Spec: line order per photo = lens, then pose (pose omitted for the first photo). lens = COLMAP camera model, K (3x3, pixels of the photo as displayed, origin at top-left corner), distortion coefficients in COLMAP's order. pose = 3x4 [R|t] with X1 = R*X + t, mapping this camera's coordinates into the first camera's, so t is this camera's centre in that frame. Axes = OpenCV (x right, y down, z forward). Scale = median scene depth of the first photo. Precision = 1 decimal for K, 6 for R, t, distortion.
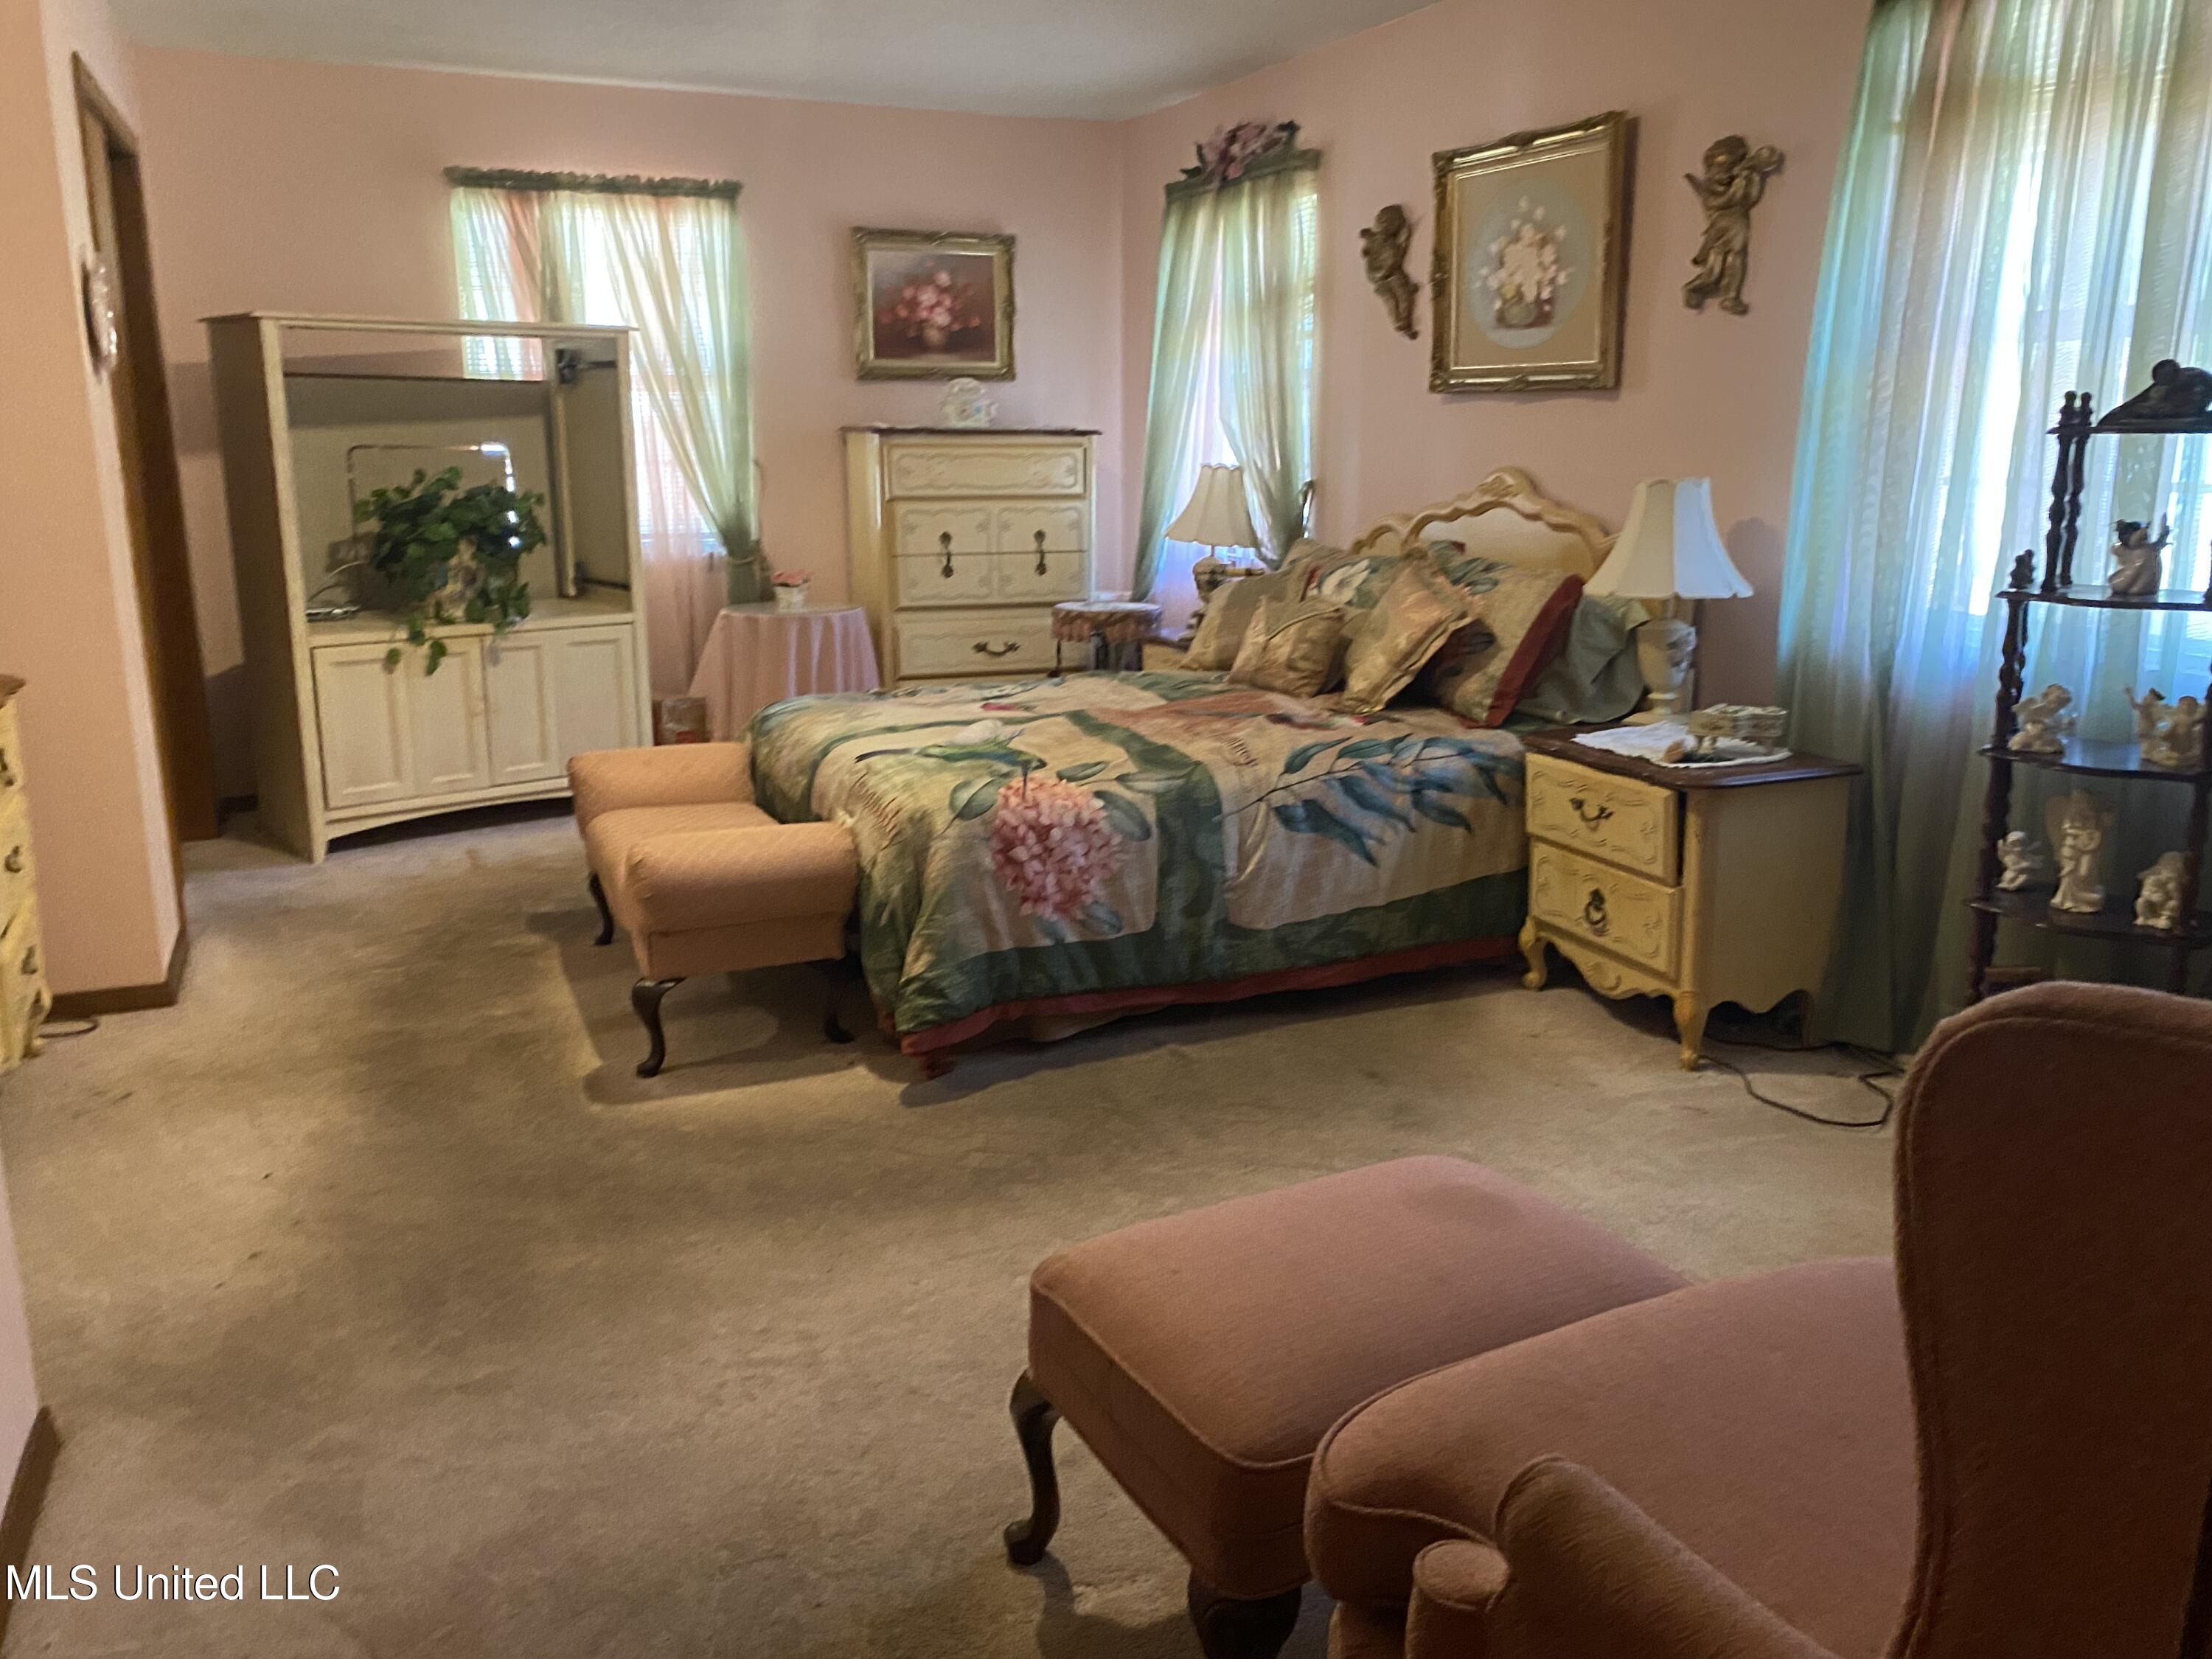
lens RADIAL K [[1683.2, 0, 1134.3], [0, 1683.2, 782.9], [0, 0, 1]] dist [0.045369, -0.035871]
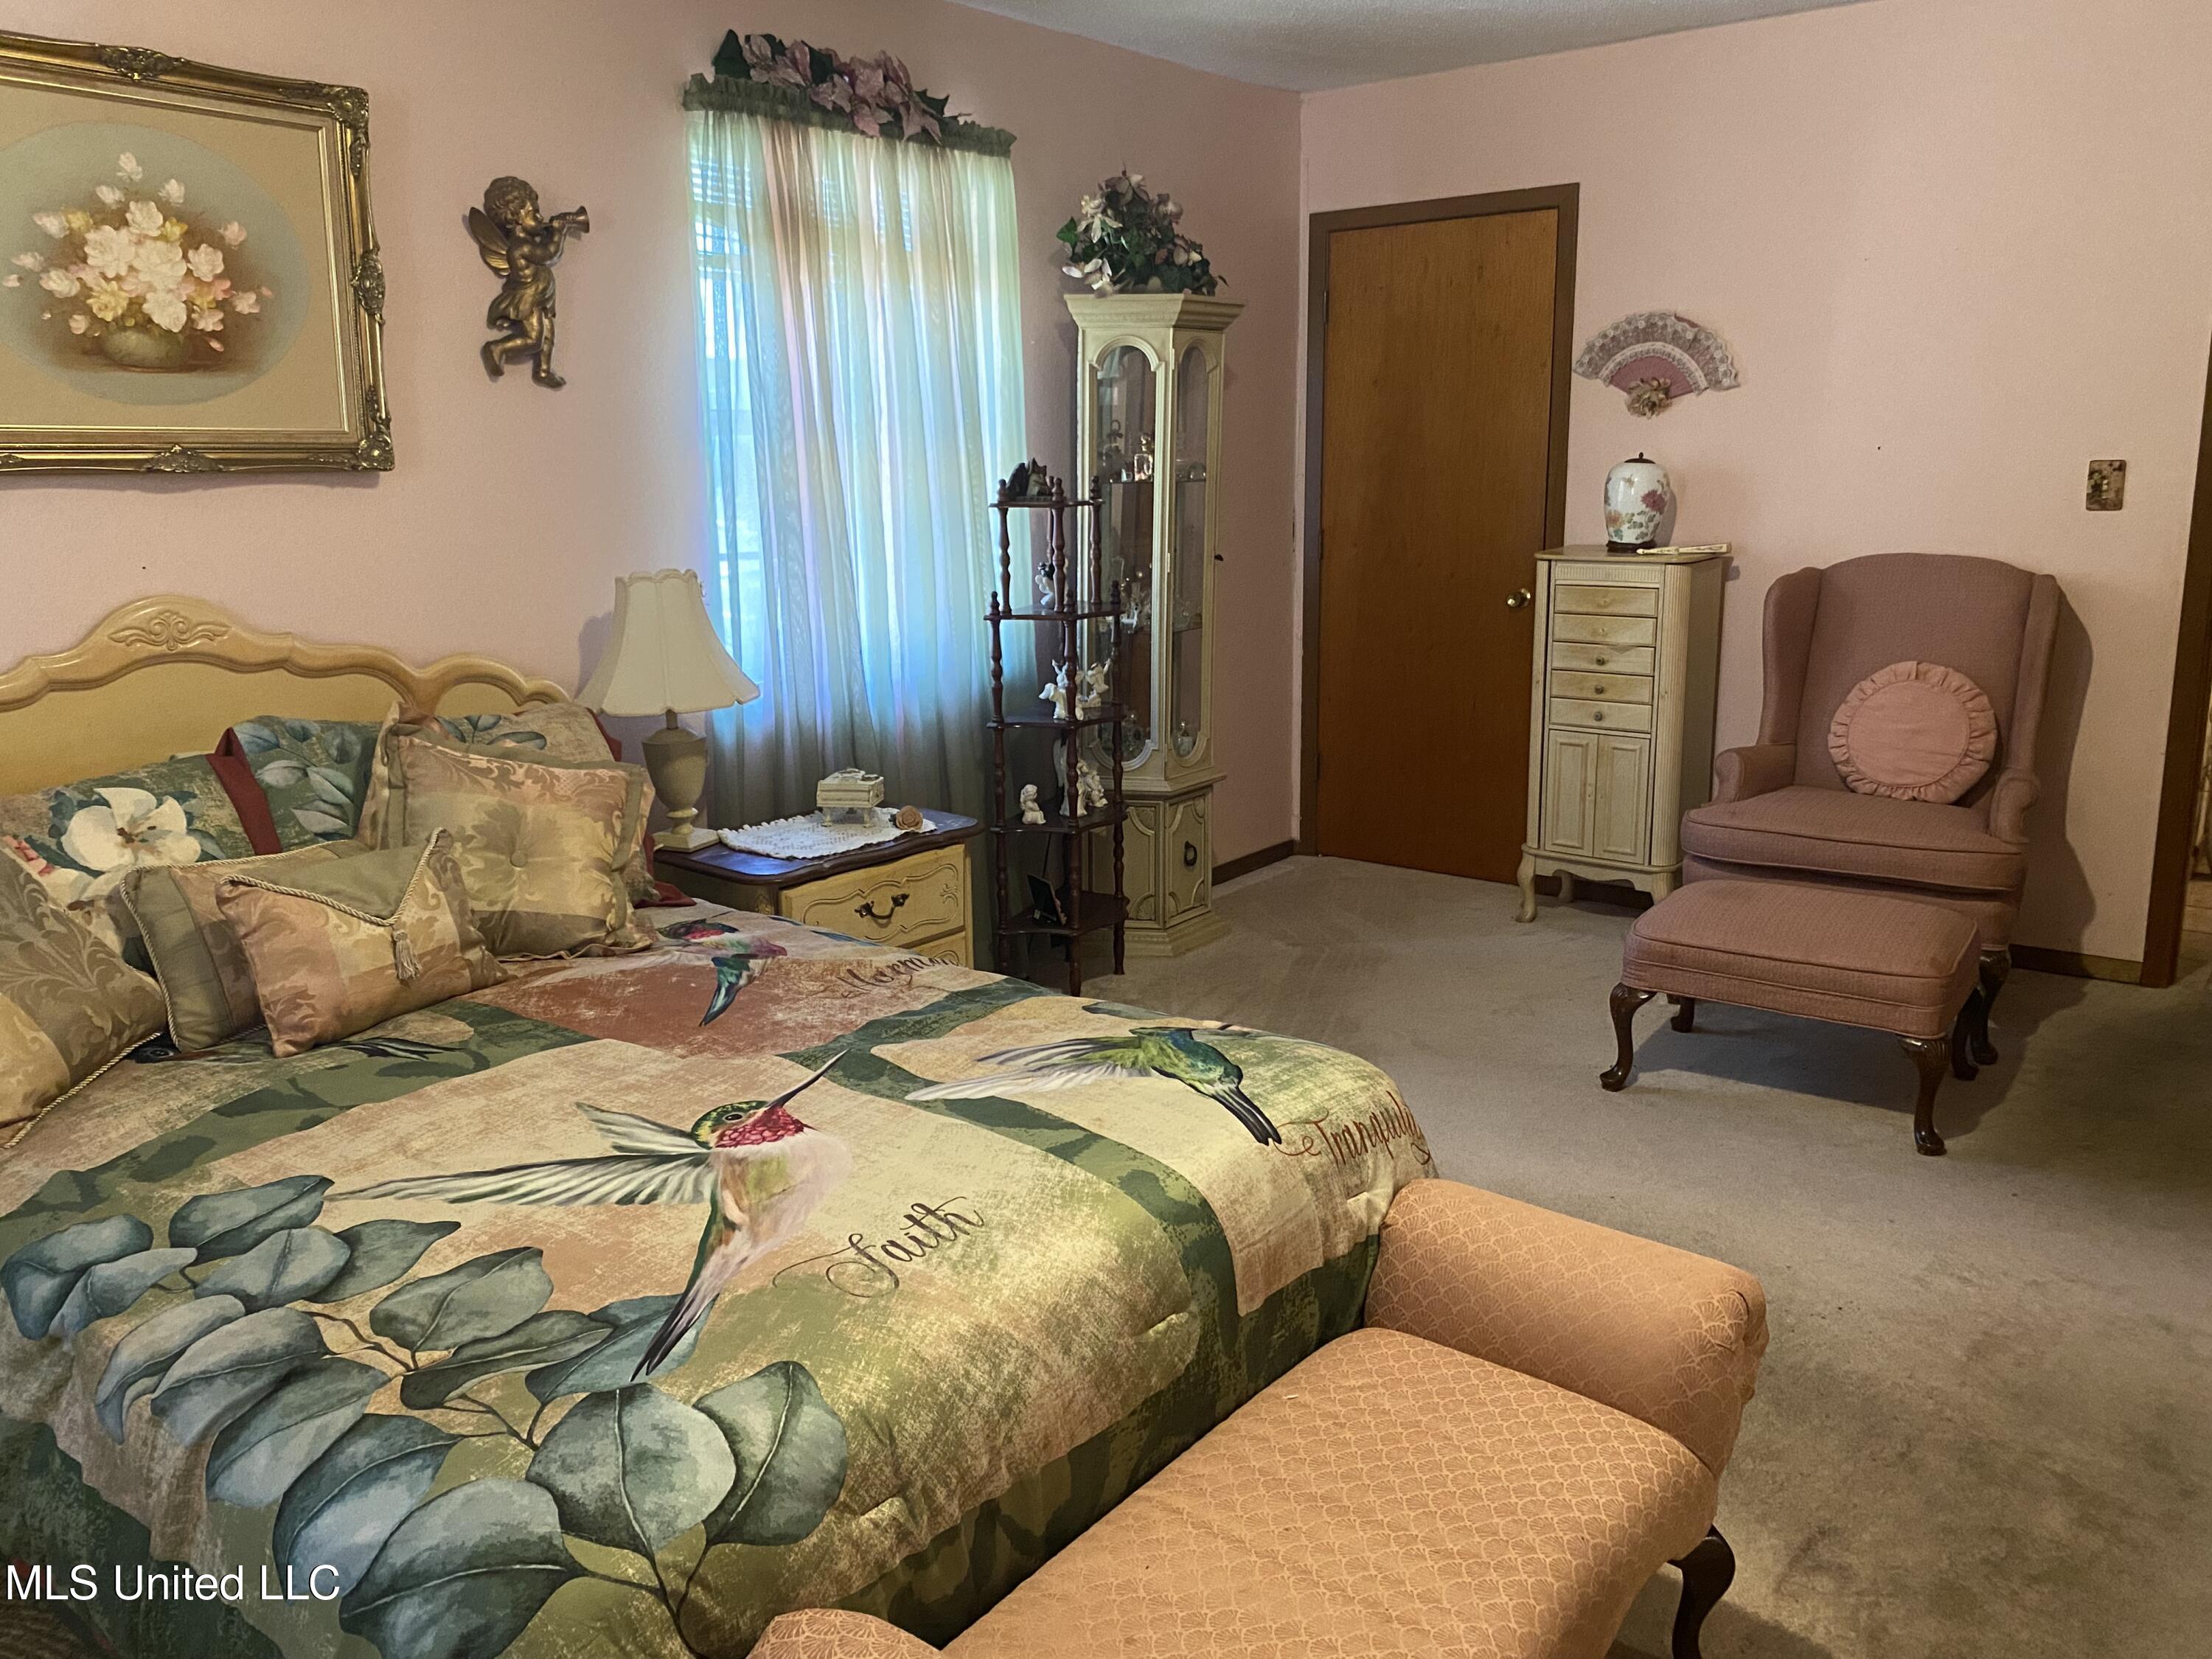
lens RADIAL K [[1685.2, 0, 1093.2], [0, 1685.2, 781.5], [0, 0, 1]] dist [0.048337, -0.044826]
pose [[-0.468106, -0.168173, 0.867522, -0.565608], [0.199082, 0.936415, 0.288951, -0.283992], [-0.860955, 0.307968, -0.404861, 1.181350]]
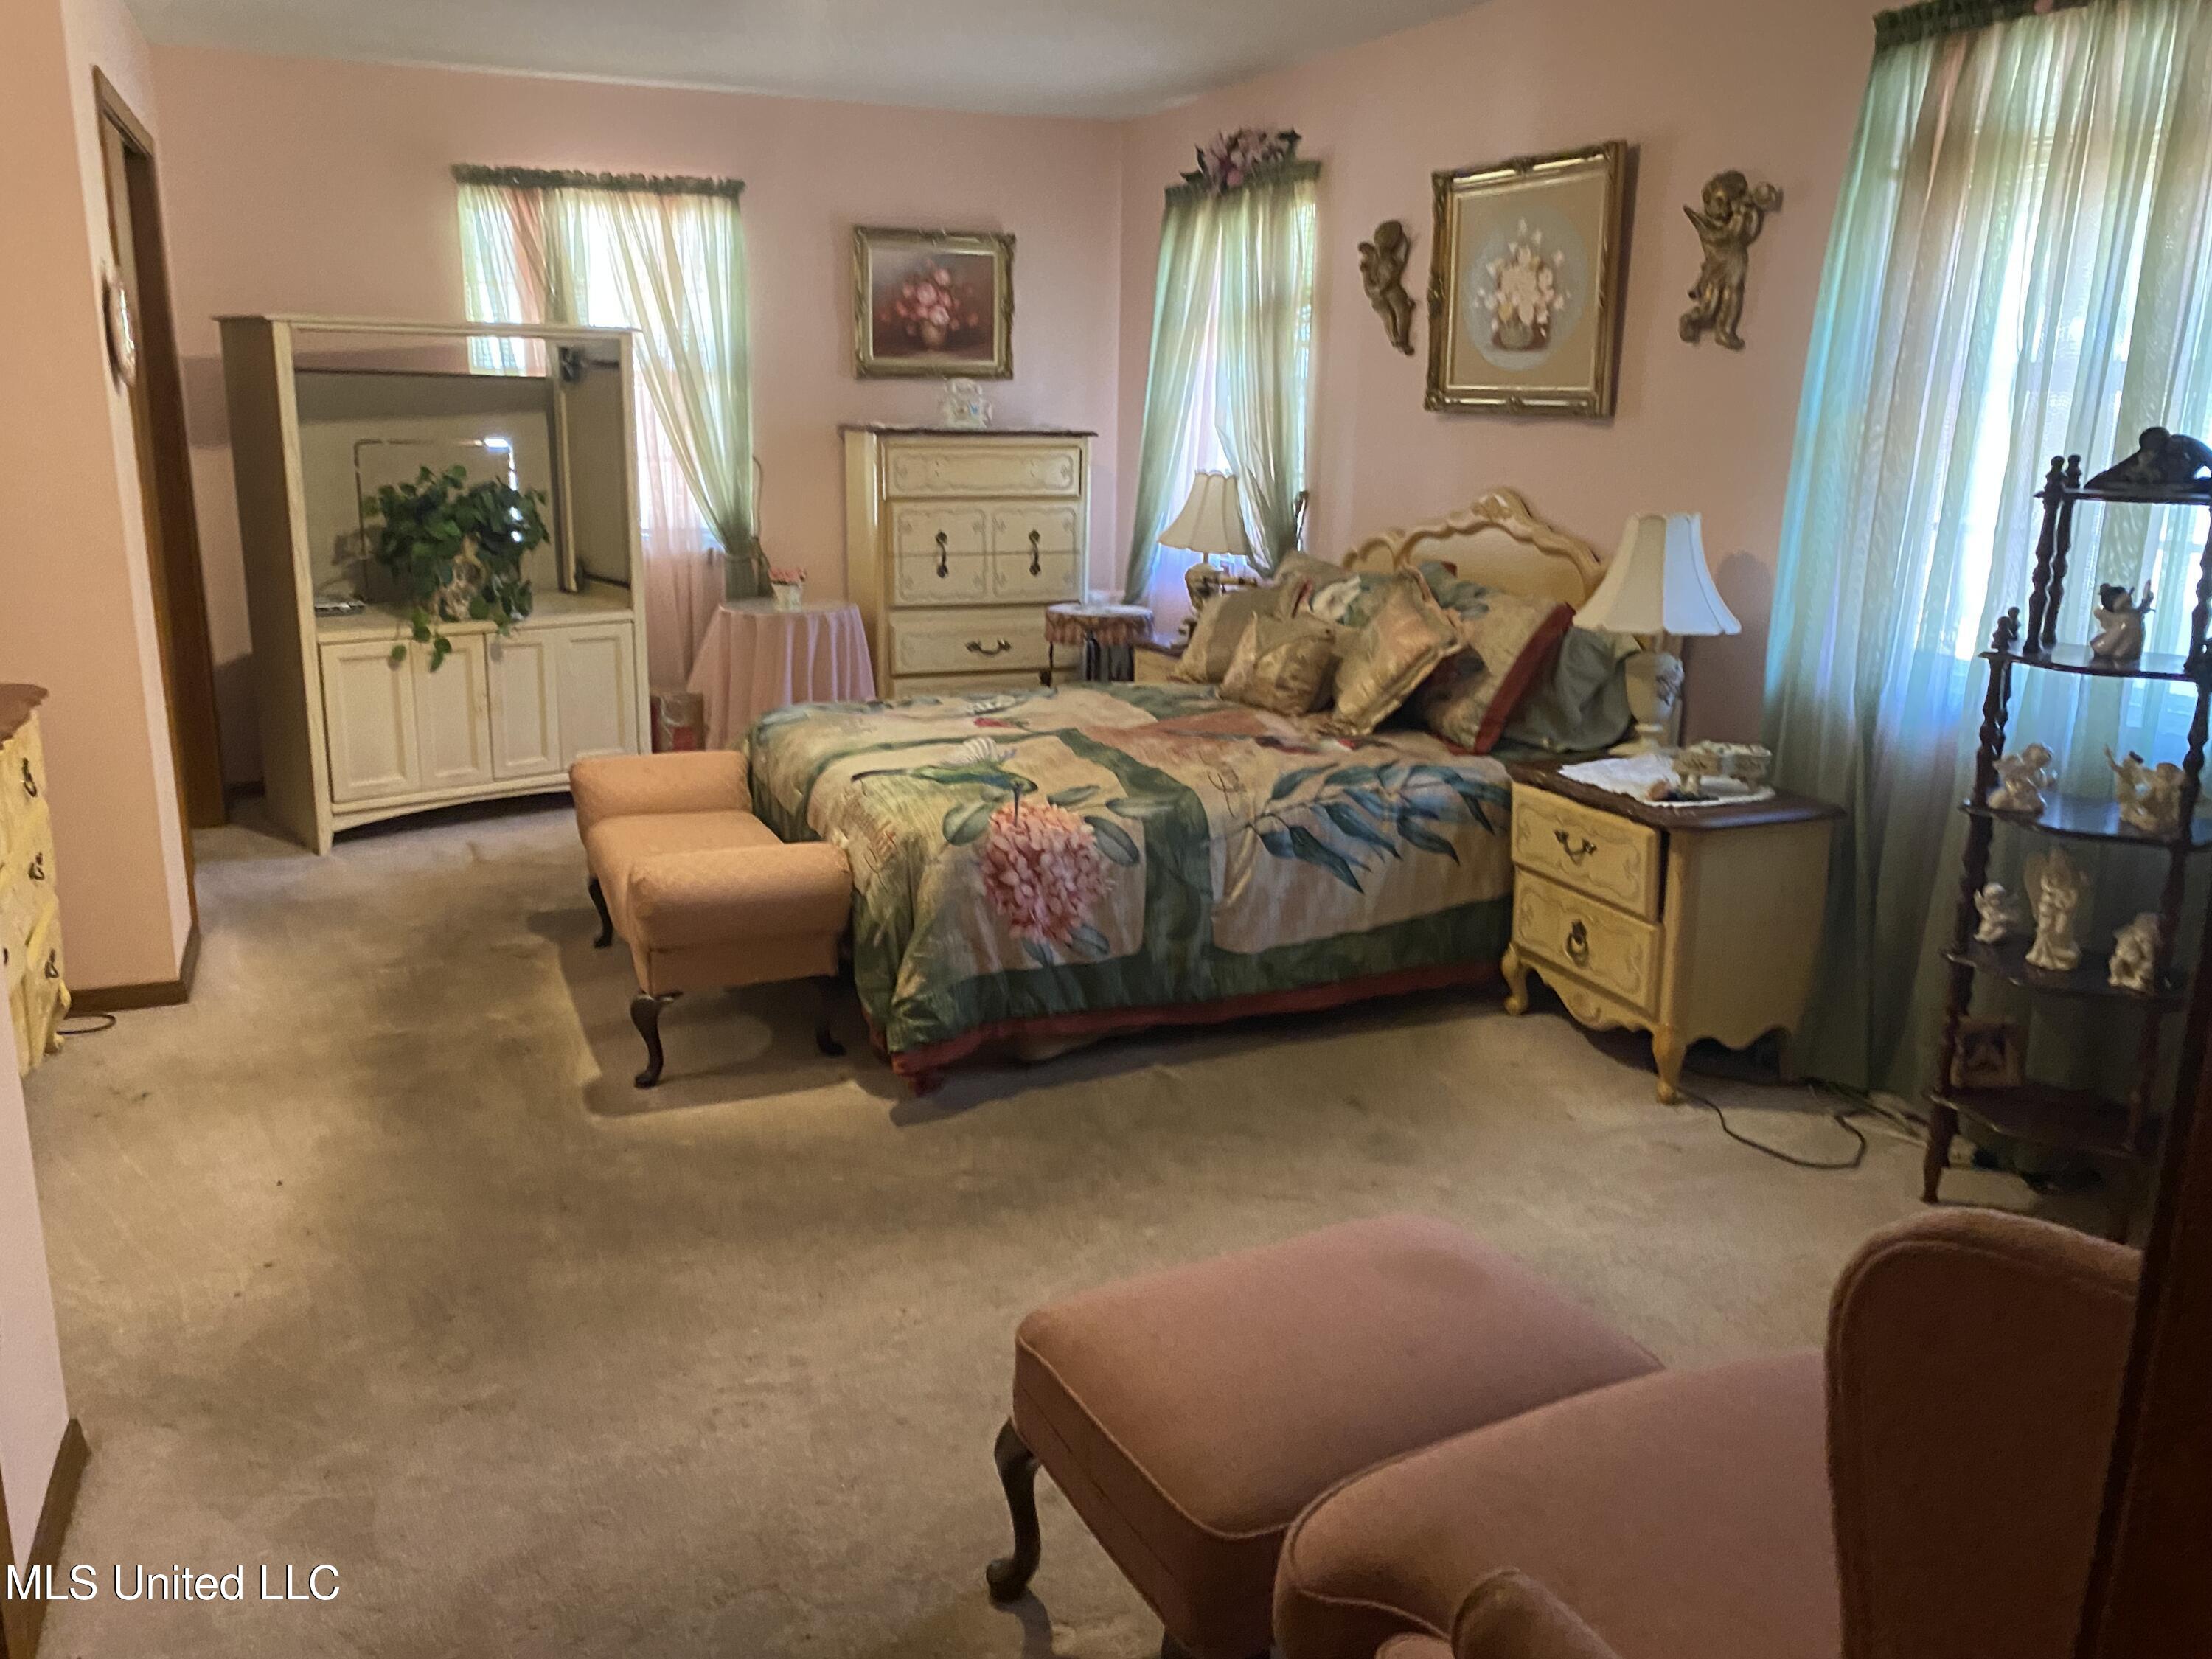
lens RADIAL K [[1685.2, 0, 1093.2], [0, 1685.2, 781.5], [0, 0, 1]] dist [0.048337, -0.044826]
pose [[0.999693, 0.016891, -0.018102, -0.000348], [-0.016547, 0.999683, 0.018971, -0.033267], [0.018417, -0.018665, 0.999656, -0.017223]]
